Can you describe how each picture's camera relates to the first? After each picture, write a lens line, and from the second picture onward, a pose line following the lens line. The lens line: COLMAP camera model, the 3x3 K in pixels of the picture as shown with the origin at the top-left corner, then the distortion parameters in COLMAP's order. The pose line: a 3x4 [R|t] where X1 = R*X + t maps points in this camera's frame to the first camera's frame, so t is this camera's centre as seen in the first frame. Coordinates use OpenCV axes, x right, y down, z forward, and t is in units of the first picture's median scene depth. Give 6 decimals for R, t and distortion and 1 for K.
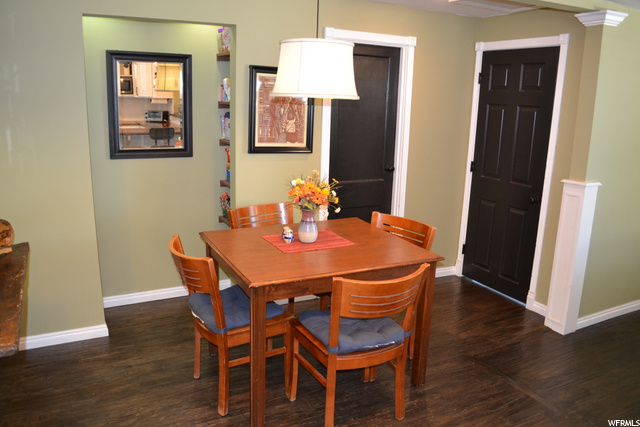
lens RADIAL K [[509.7, 0, 321.7], [0, 509.7, 215.8], [0, 0, 1]] dist [-0.069474, 0.002480]
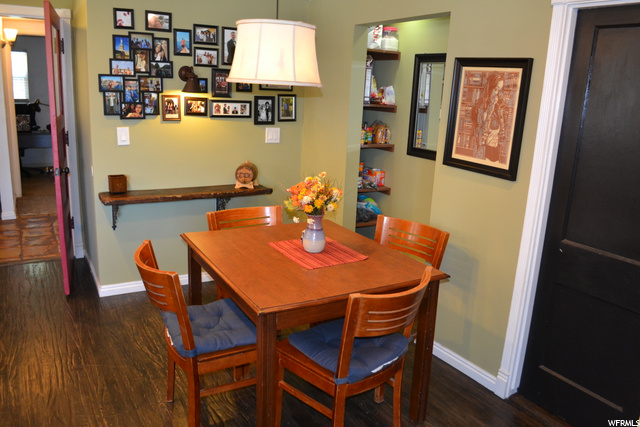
lens RADIAL K [[509.7, 0, 322.2], [0, 509.7, 211.4], [0, 0, 1]] dist [-0.069474, 0.002480]
pose [[0.070926, 0.204562, -0.976281, 0.653897], [-0.275237, 0.944761, 0.177962, -0.139945], [0.958756, 0.256087, 0.123311, 0.712862]]
